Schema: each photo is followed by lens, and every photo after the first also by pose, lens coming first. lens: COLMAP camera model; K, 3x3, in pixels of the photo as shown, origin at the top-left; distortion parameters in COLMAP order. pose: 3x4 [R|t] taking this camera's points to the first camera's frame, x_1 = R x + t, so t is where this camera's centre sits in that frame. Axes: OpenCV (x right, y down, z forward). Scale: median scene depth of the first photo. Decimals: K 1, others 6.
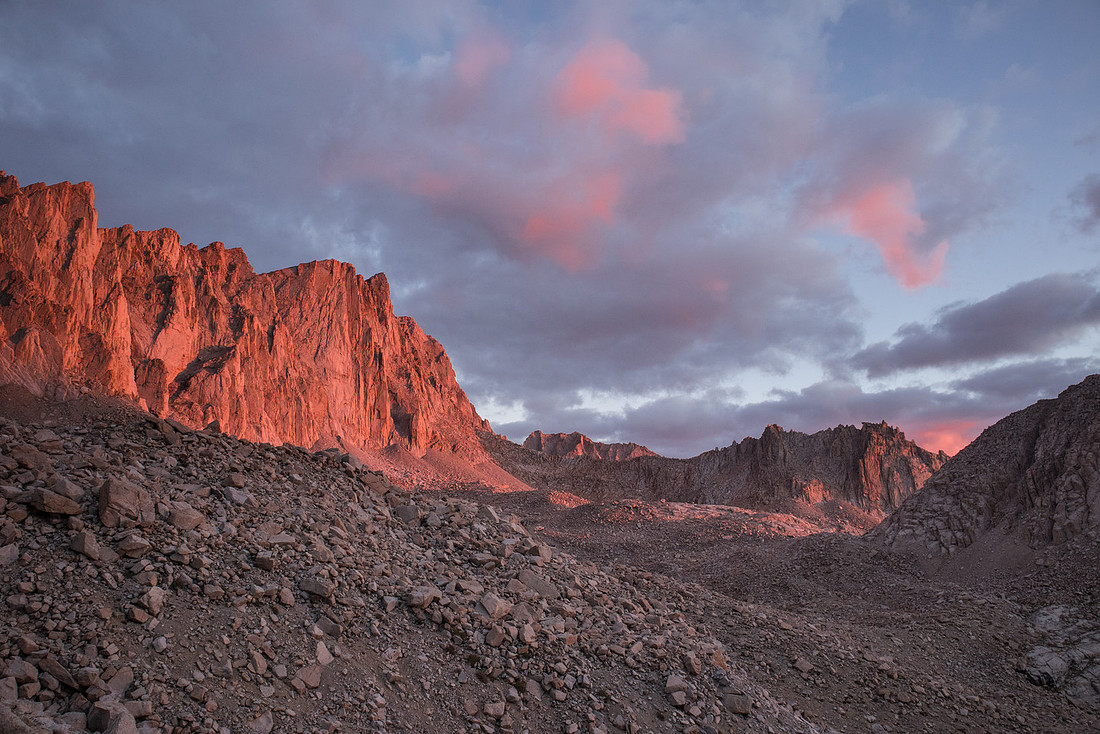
lens RADIAL K [[698.9, 0, 509.2], [0, 698.9, 369.3], [0, 0, 1]] dist [-0.112468, 0.067874]
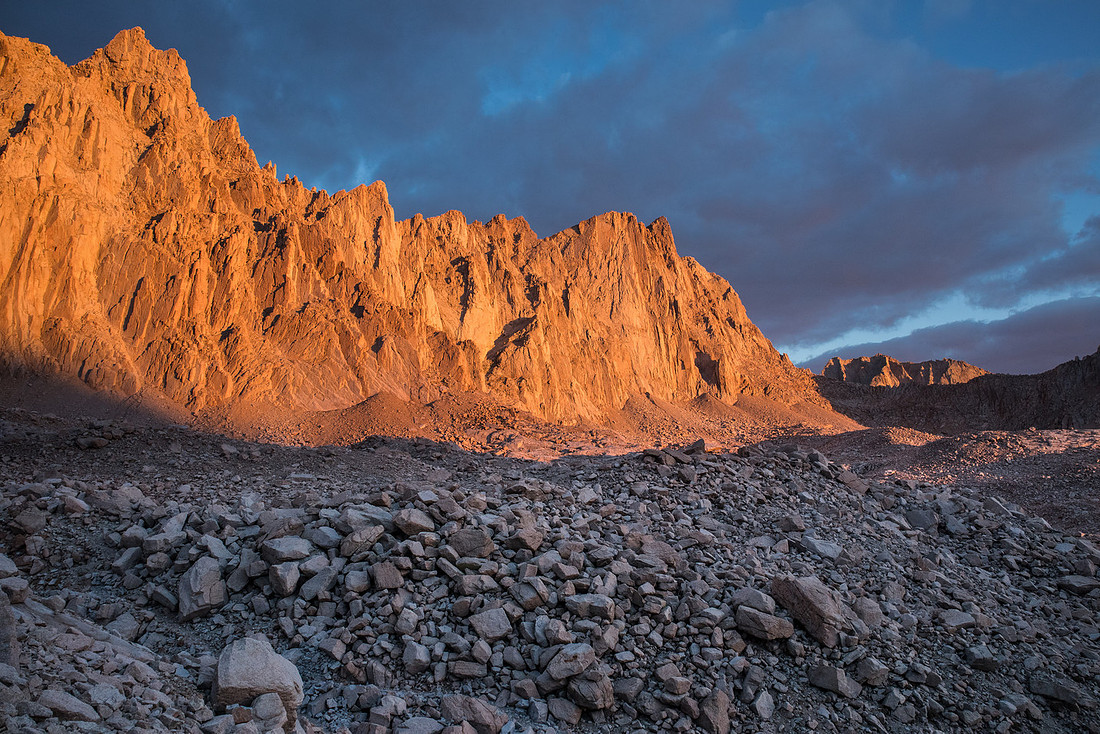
lens RADIAL K [[698.9, 0, 509.2], [0, 698.9, 369.3], [0, 0, 1]] dist [-0.112468, 0.067874]
pose [[0.938629, -0.110124, -0.326876, -0.107830], [0.141450, 0.987207, 0.073587, -0.036223], [0.314590, -0.115308, 0.942198, 0.022044]]
